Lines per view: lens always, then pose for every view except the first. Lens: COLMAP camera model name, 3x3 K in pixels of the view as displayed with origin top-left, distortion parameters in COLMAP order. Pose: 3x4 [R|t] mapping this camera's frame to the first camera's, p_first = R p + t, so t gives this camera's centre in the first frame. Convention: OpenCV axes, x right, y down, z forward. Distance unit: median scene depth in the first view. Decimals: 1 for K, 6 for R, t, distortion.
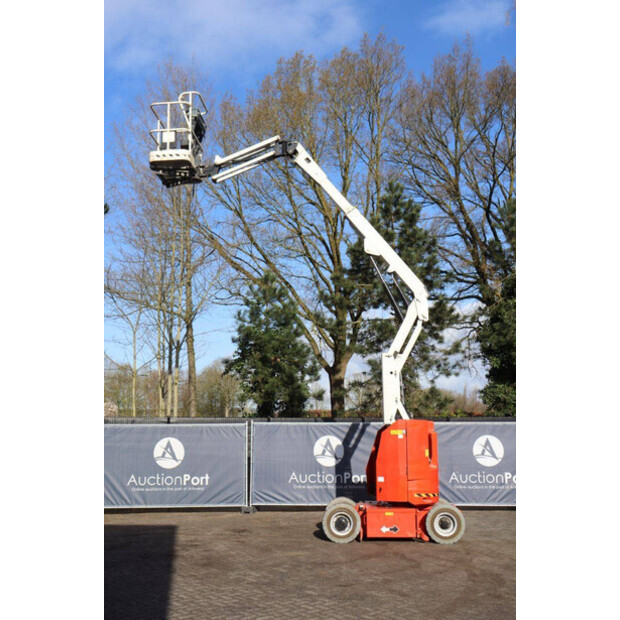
lens RADIAL K [[671.9, 0, 310.0], [0, 671.9, 310.0], [0, 0, 1]] dist [-0.026198, -0.012478]
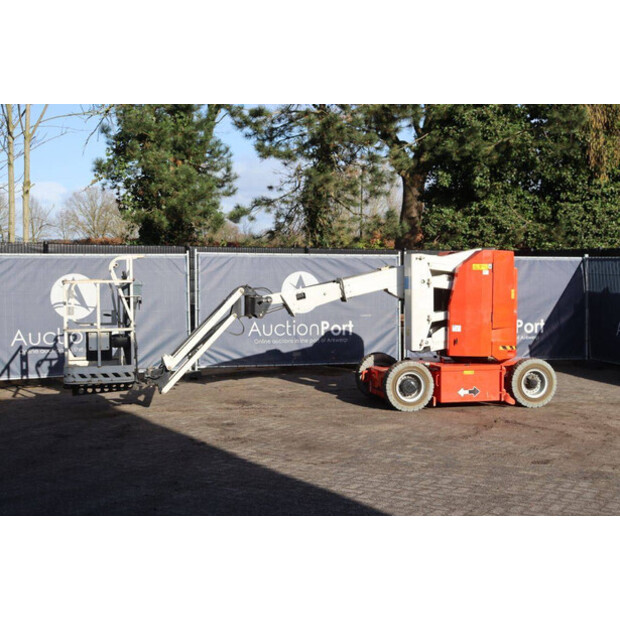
lens RADIAL K [[922.9, 0, 310.0], [0, 922.9, 310.0], [0, 0, 1]] dist [0.102710, 0.017412]
pose [[0.947279, -0.008474, 0.320296, -0.342555], [-0.061893, 0.975983, 0.208870, 0.022586], [-0.314374, -0.217682, 0.924004, 0.085190]]
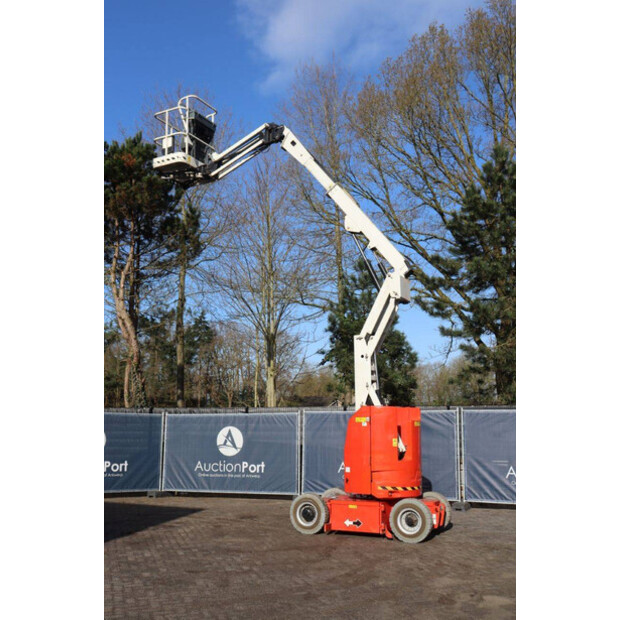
lens RADIAL K [[671.9, 0, 310.0], [0, 671.9, 310.0], [0, 0, 1]] dist [-0.026198, -0.012478]
pose [[0.920123, -0.066665, -0.385914, 0.389410], [0.071505, 0.997439, -0.001816, 0.023738], [0.385046, -0.025924, 0.922533, 0.103608]]
